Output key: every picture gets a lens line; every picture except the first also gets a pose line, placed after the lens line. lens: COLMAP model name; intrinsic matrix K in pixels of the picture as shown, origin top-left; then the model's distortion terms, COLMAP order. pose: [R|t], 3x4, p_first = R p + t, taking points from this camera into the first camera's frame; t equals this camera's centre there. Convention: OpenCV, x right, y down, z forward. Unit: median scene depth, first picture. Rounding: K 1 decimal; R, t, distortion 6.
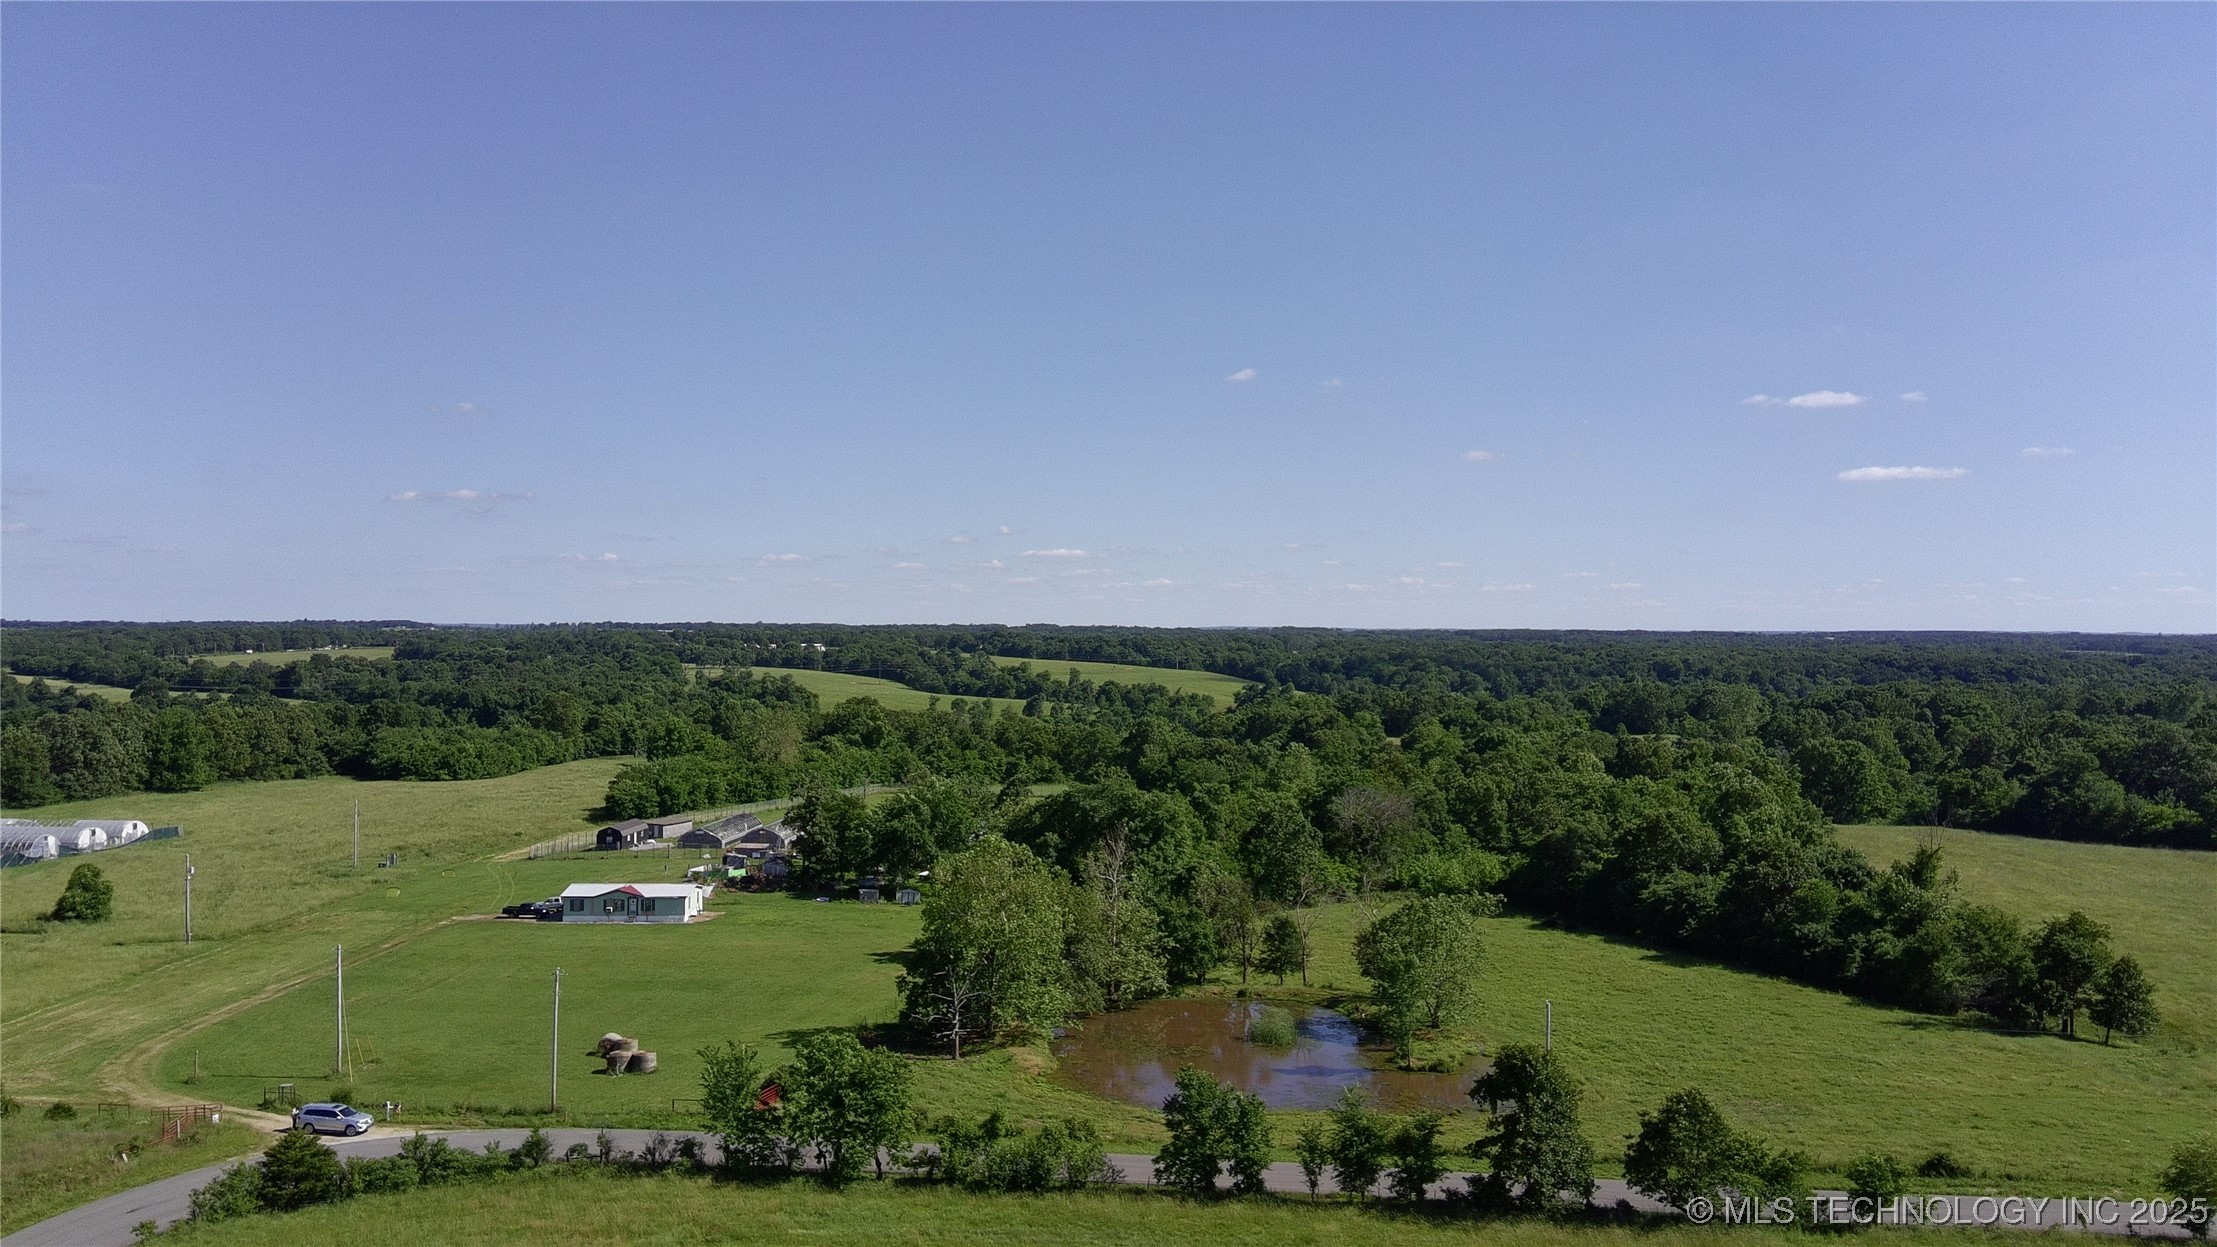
lens RADIAL K [[1826.6, 0, 1121.2], [0, 1826.6, 607.2], [0, 0, 1]] dist [0.121380, -0.202735]
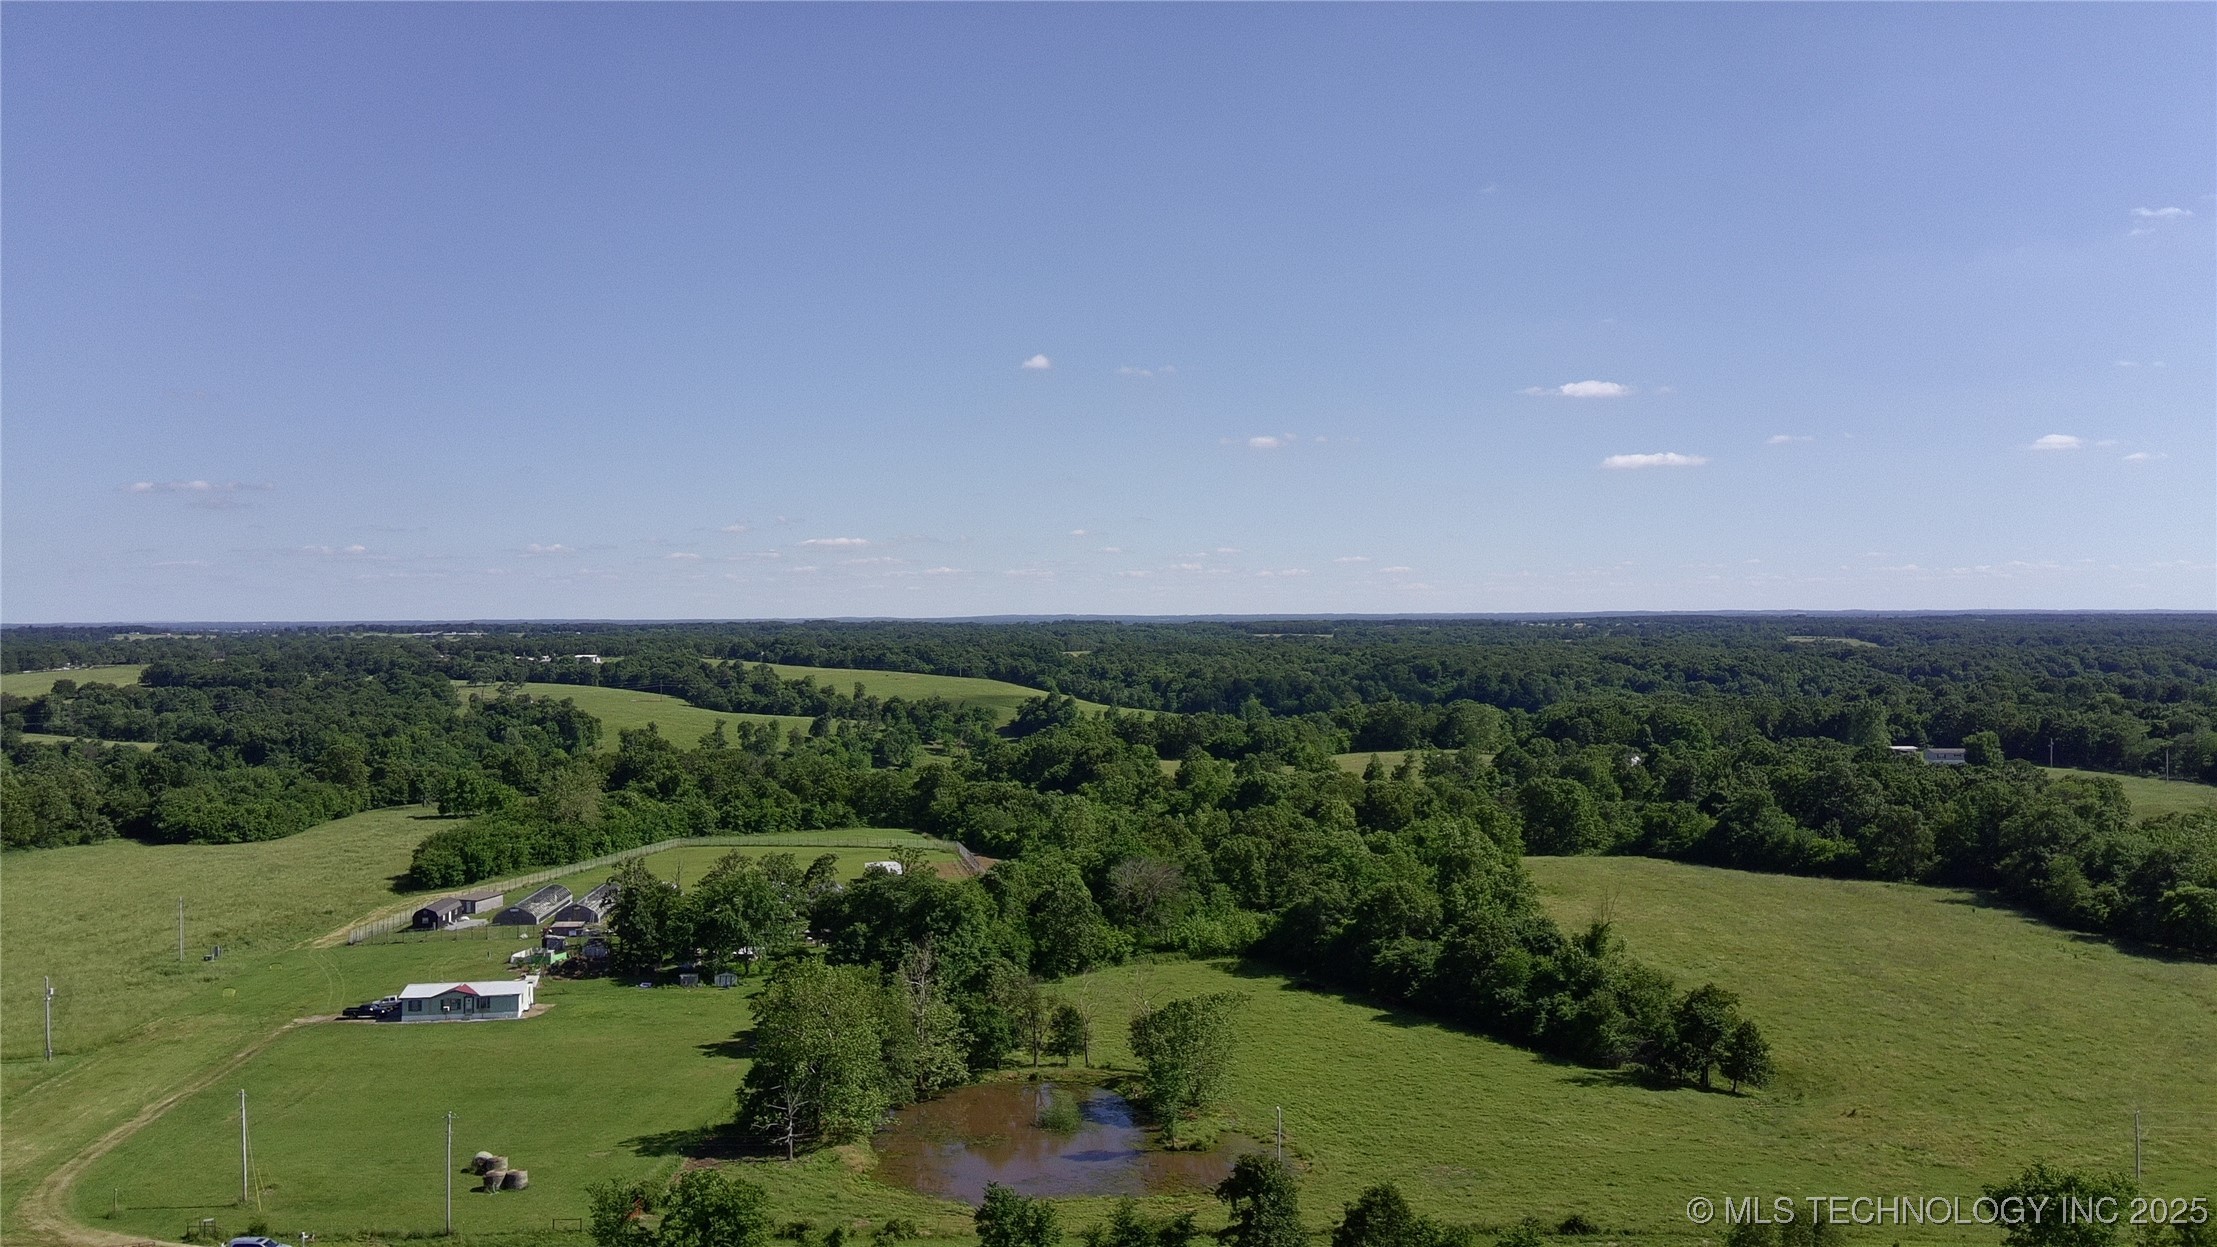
lens RADIAL K [[1826.6, 0, 1125.9], [0, 1826.6, 603.3], [0, 0, 1]] dist [0.121380, -0.202735]
pose [[0.992476, -0.010325, 0.122006, -0.011783], [0.009702, 0.999937, 0.005695, -0.075206], [-0.122057, -0.004468, 0.992513, -0.126195]]
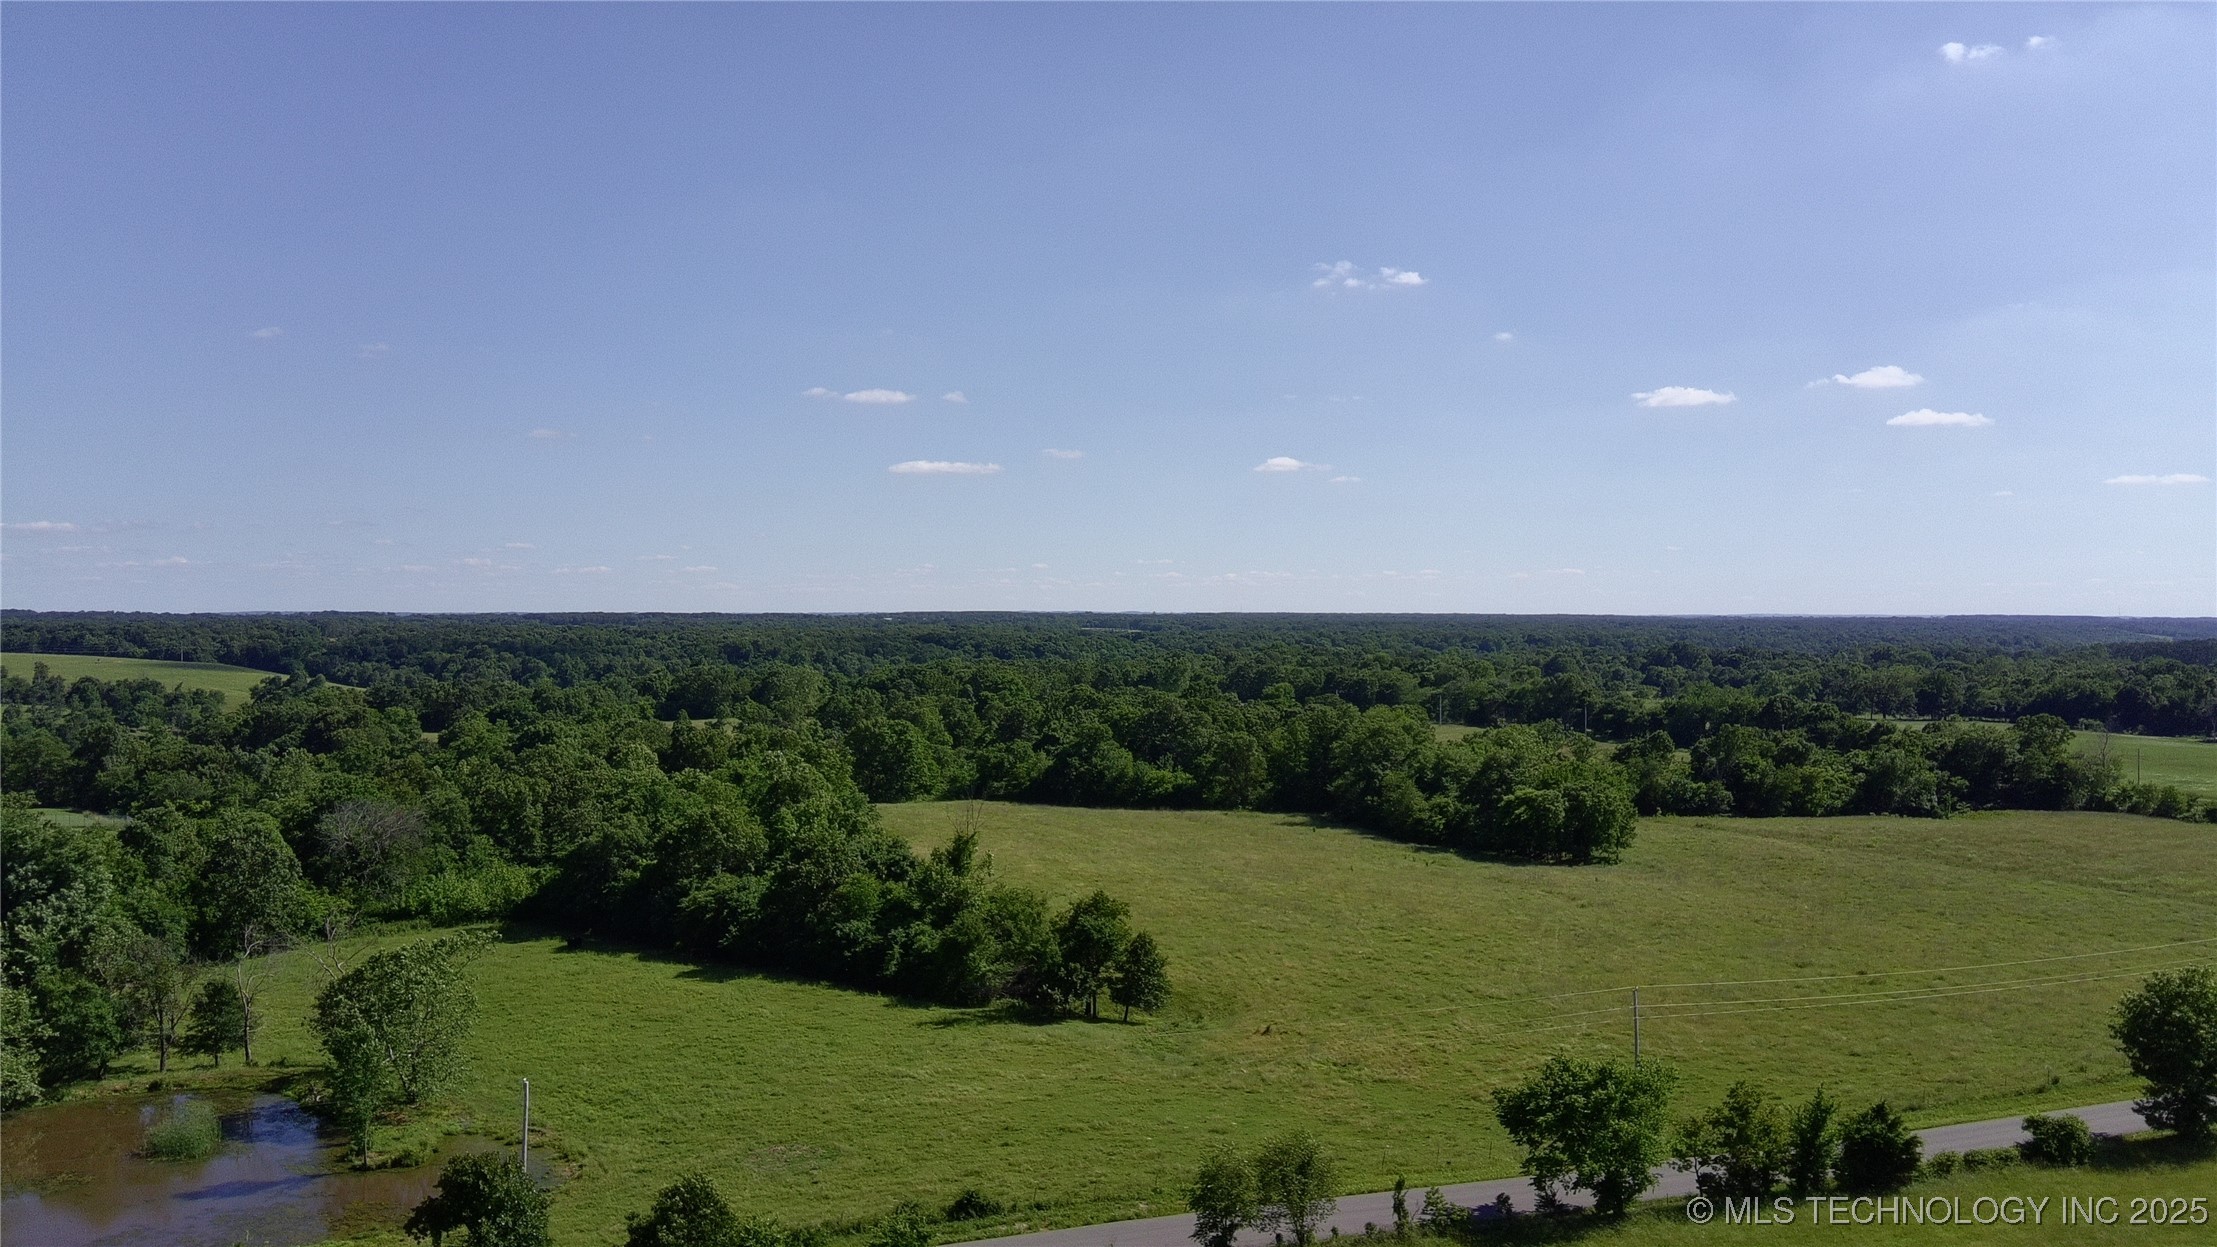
lens RADIAL K [[1826.6, 0, 1121.5], [0, 1826.6, 611.2], [0, 0, 1]] dist [0.121380, -0.202735]
pose [[0.881480, -0.005389, 0.472191, 0.044046], [-0.000048, 0.999934, 0.011502, 0.000696], [-0.472221, -0.010161, 0.881421, 0.093744]]
